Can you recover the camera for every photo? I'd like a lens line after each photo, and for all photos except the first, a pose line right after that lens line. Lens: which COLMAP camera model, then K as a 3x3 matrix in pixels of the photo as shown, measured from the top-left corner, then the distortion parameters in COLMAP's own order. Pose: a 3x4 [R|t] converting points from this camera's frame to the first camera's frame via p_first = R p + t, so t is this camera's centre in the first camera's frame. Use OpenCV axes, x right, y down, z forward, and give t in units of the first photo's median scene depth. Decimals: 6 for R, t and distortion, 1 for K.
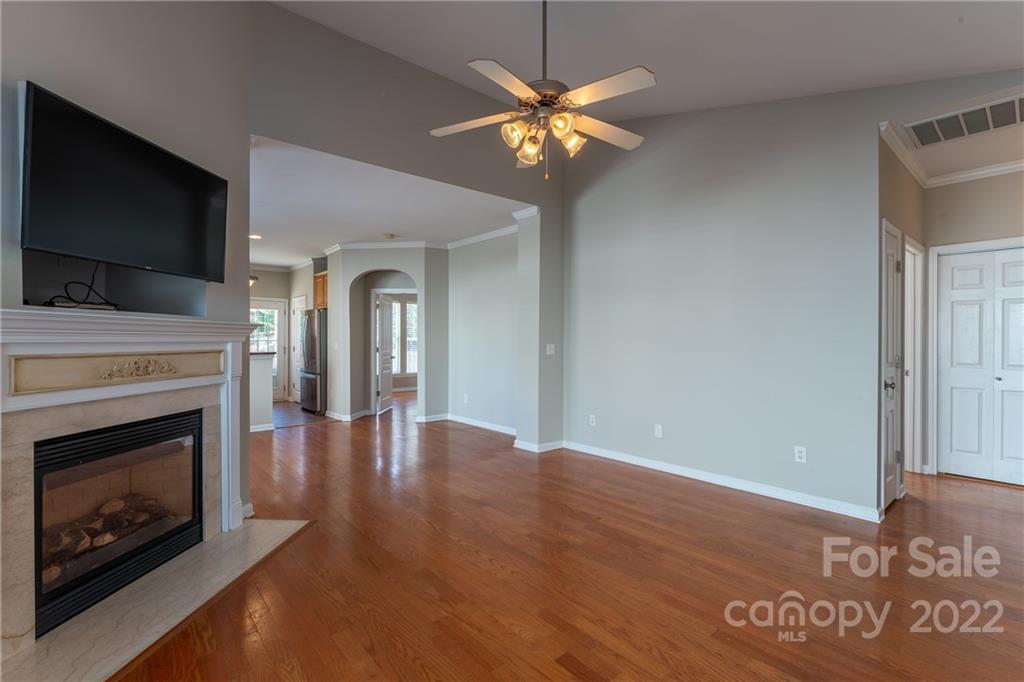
lens RADIAL K [[460.9, 0, 510.4], [0, 460.9, 342.2], [0, 0, 1]] dist [-0.001559, -0.000207]
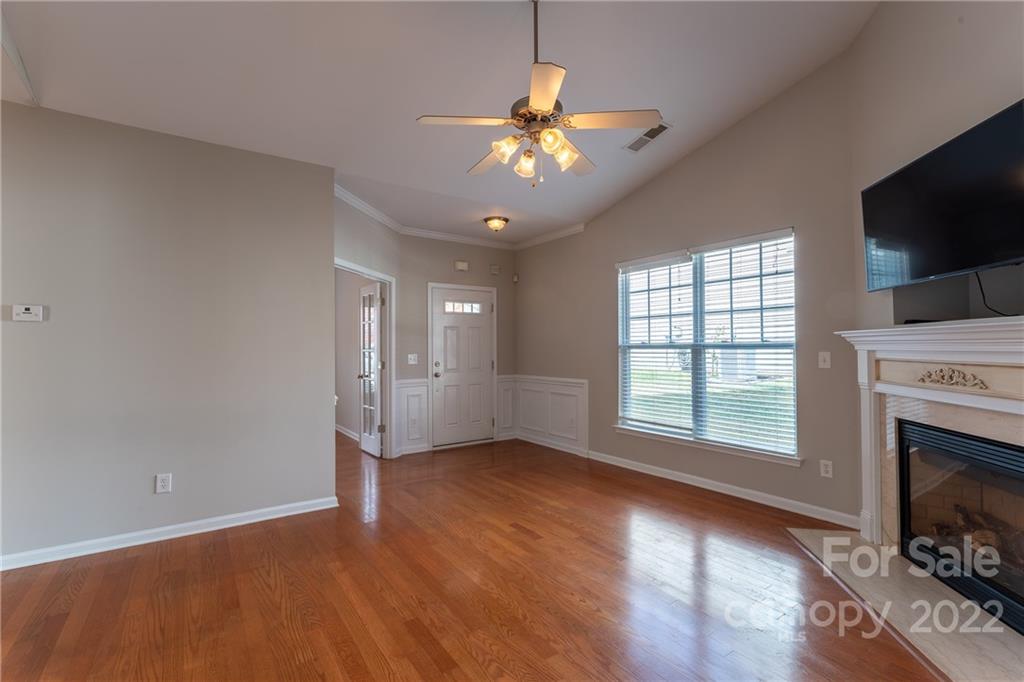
lens RADIAL K [[460.9, 0, 510.4], [0, 460.9, 342.2], [0, 0, 1]] dist [-0.001559, -0.000207]
pose [[-0.994599, 0.004665, 0.103691, 0.023819], [0.004291, 0.999983, -0.003827, -0.013944], [-0.103707, -0.003361, -0.994602, 1.534713]]
